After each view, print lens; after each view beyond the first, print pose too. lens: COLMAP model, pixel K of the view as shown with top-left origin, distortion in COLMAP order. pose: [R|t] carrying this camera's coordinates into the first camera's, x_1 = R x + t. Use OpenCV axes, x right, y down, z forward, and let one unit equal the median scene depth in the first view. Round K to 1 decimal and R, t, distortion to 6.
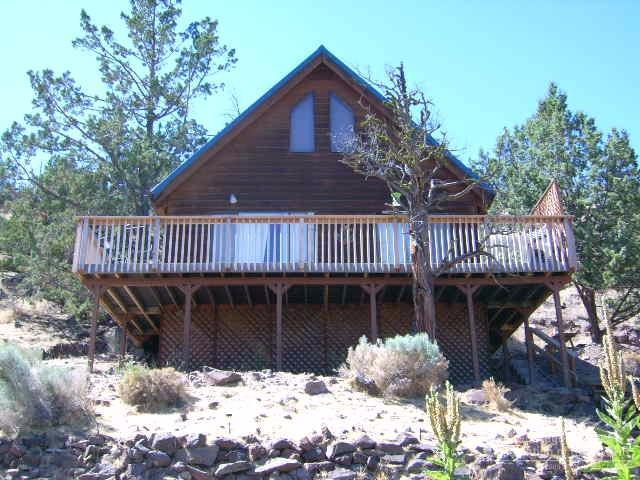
lens RADIAL K [[750.9, 0, 320.0], [0, 750.9, 240.0], [0, 0, 1]] dist [-0.107569, 0.005983]
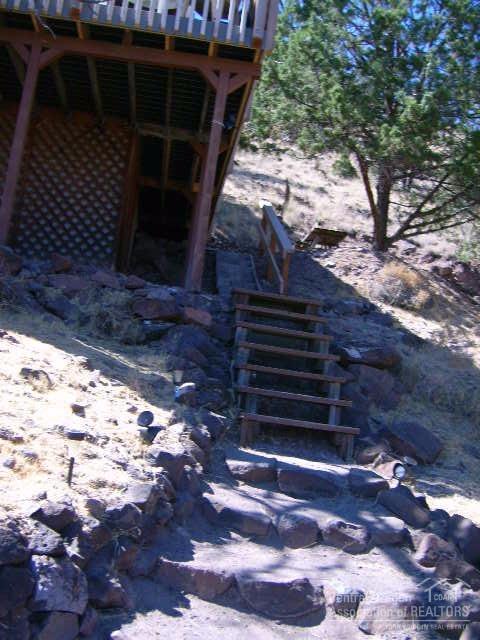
lens RADIAL K [[750.9, 0, 240.0], [0, 750.9, 320.0], [0, 0, 1]] dist [-0.107569, 0.005983]
pose [[0.984354, 0.154925, 0.083942, 0.327871], [-0.170042, 0.960097, 0.222036, 0.107396], [-0.046193, -0.232836, 0.971418, 0.531830]]
